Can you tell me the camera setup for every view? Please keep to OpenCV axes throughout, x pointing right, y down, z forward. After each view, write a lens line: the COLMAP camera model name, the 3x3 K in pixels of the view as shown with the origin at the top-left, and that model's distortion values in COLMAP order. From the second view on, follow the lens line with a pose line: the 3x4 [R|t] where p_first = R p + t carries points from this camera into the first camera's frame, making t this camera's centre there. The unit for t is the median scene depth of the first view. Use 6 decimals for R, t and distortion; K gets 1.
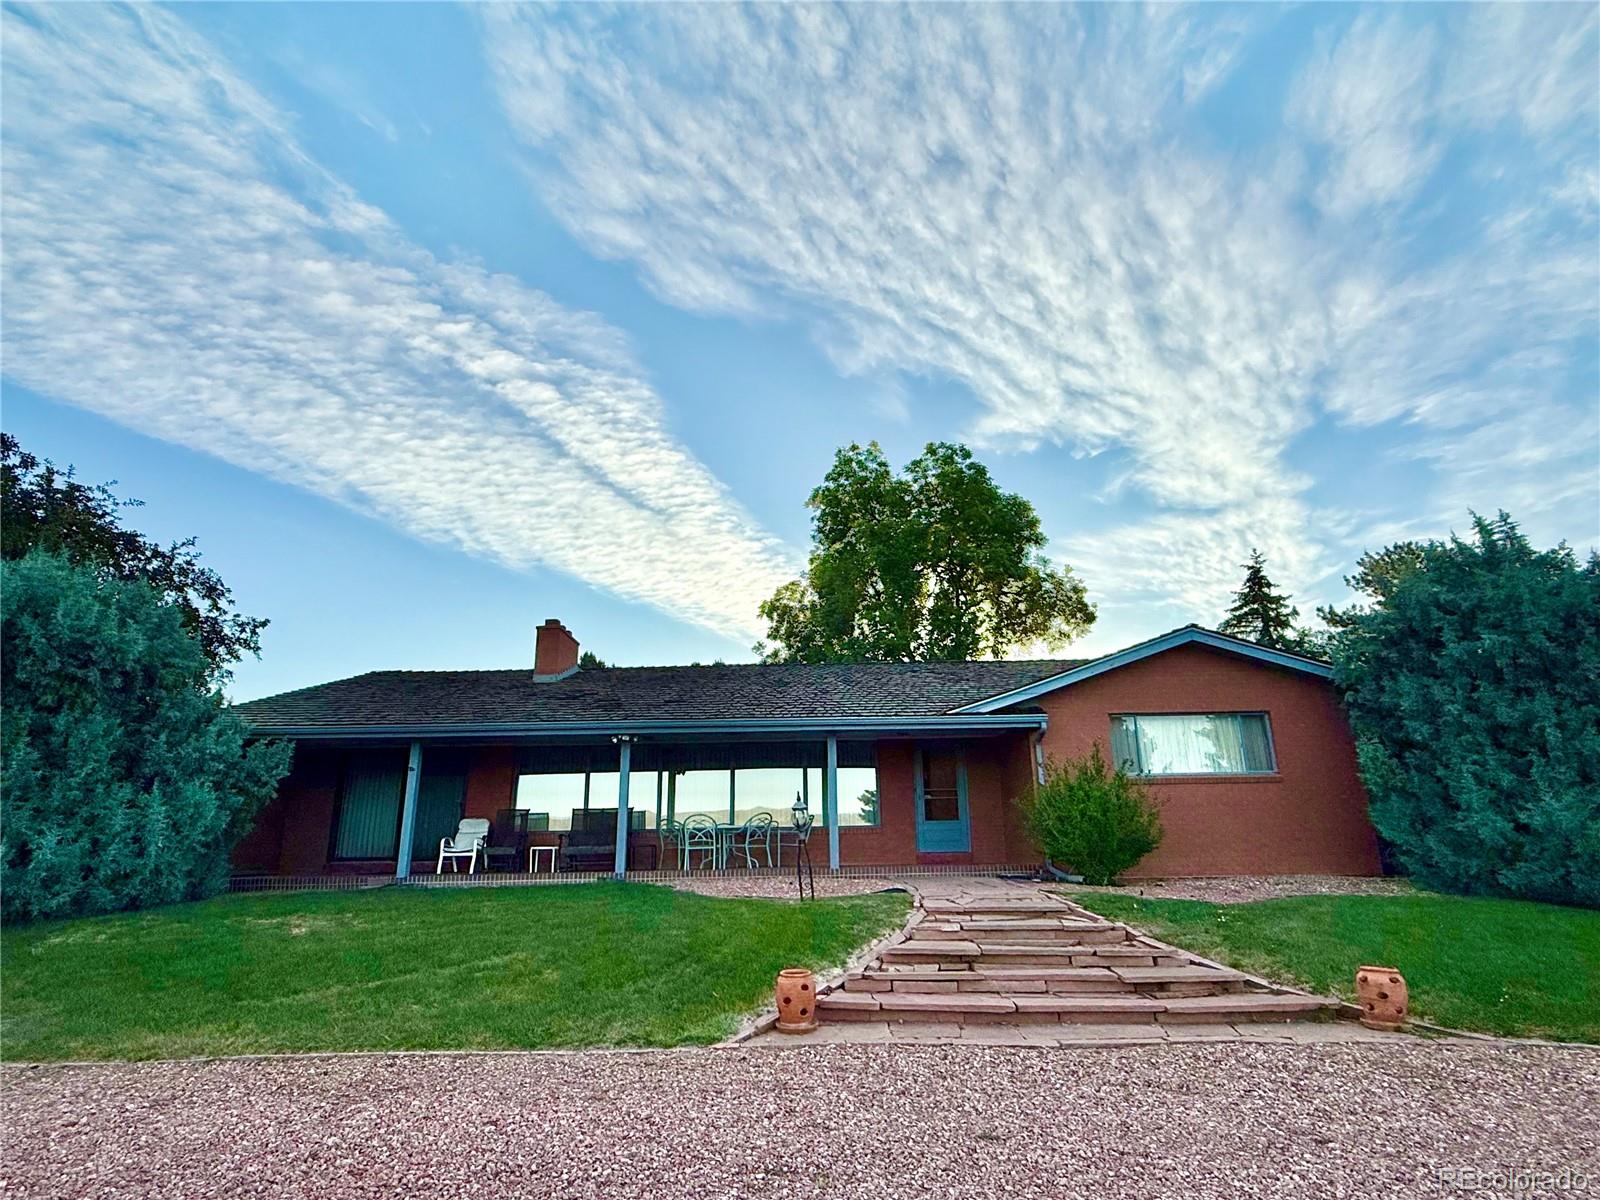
lens RADIAL K [[884.7, 0, 800.0], [0, 884.7, 600.0], [0, 0, 1]] dist [-0.003210, 0.000379]
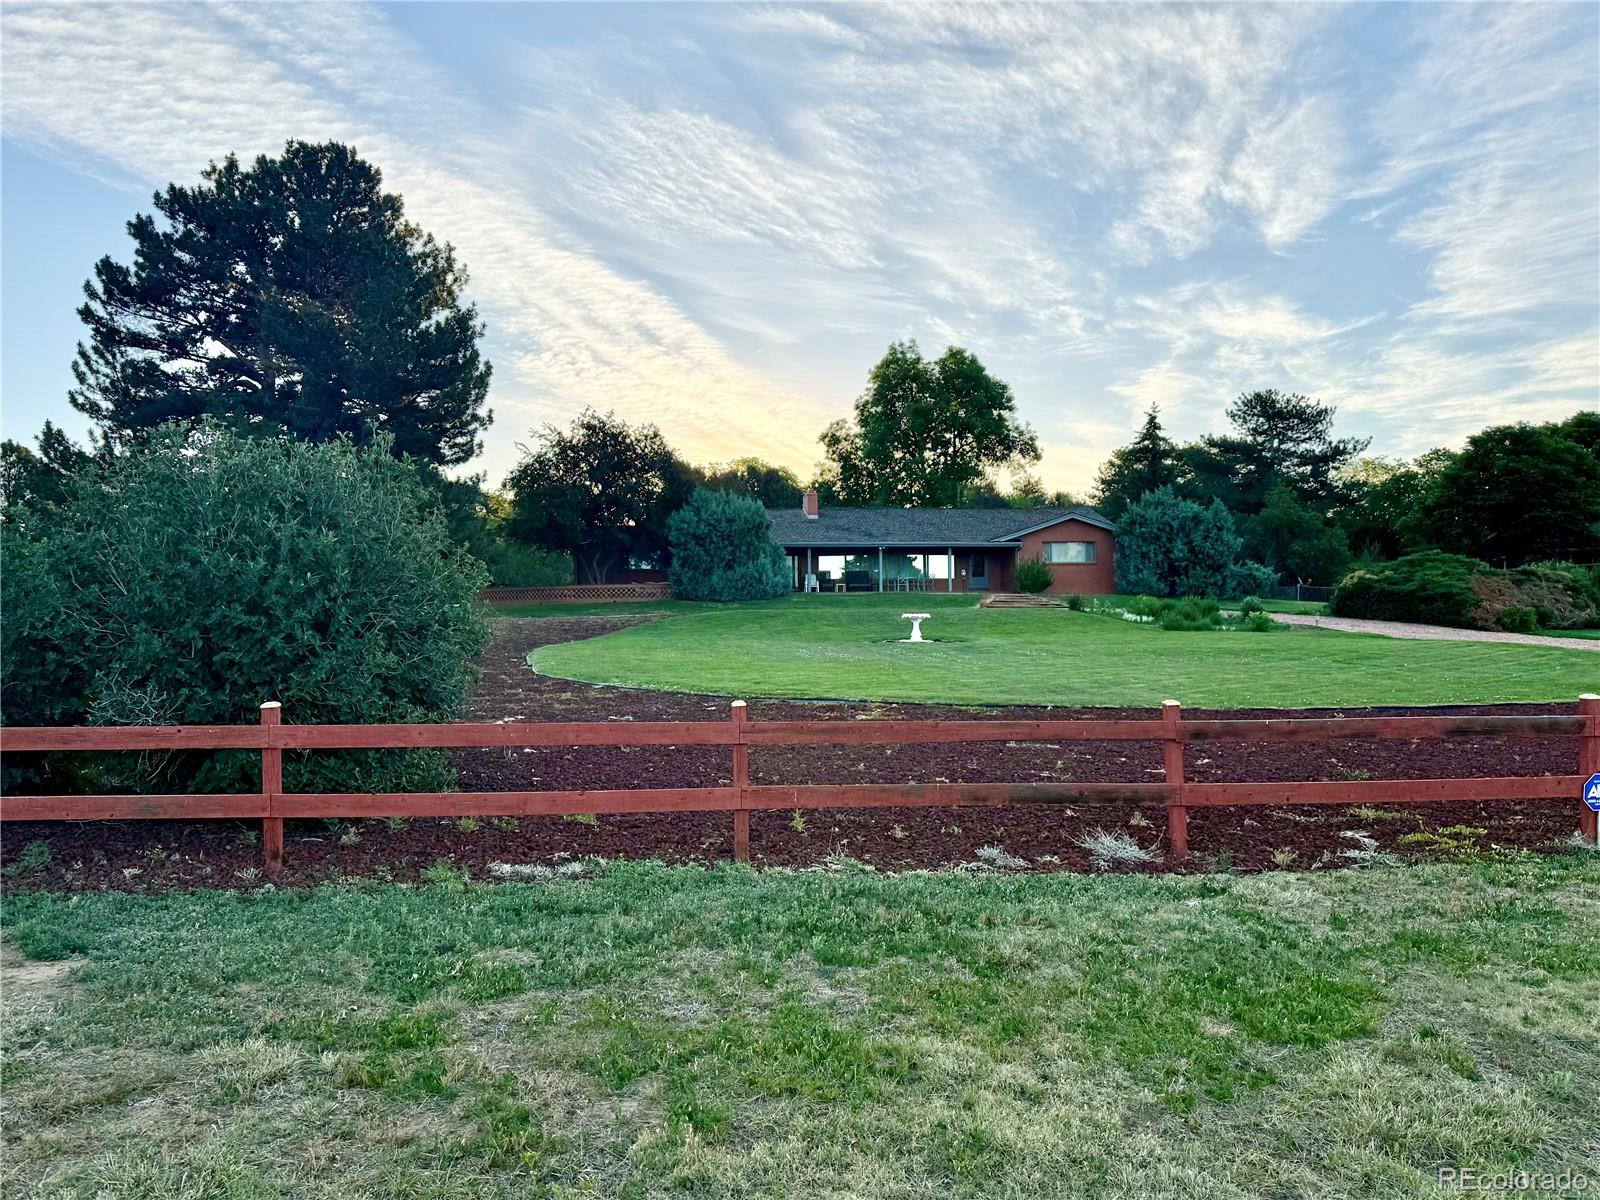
lens RADIAL K [[1212.2, 0, 768.5], [0, 1212.2, 604.7], [0, 0, 1]] dist [0.069363, -0.002123]
pose [[0.993659, 0.012734, 0.111713, -0.390760], [-0.040750, 0.966800, 0.252263, -0.253678], [-0.104792, -0.255215, 0.961189, -1.107881]]
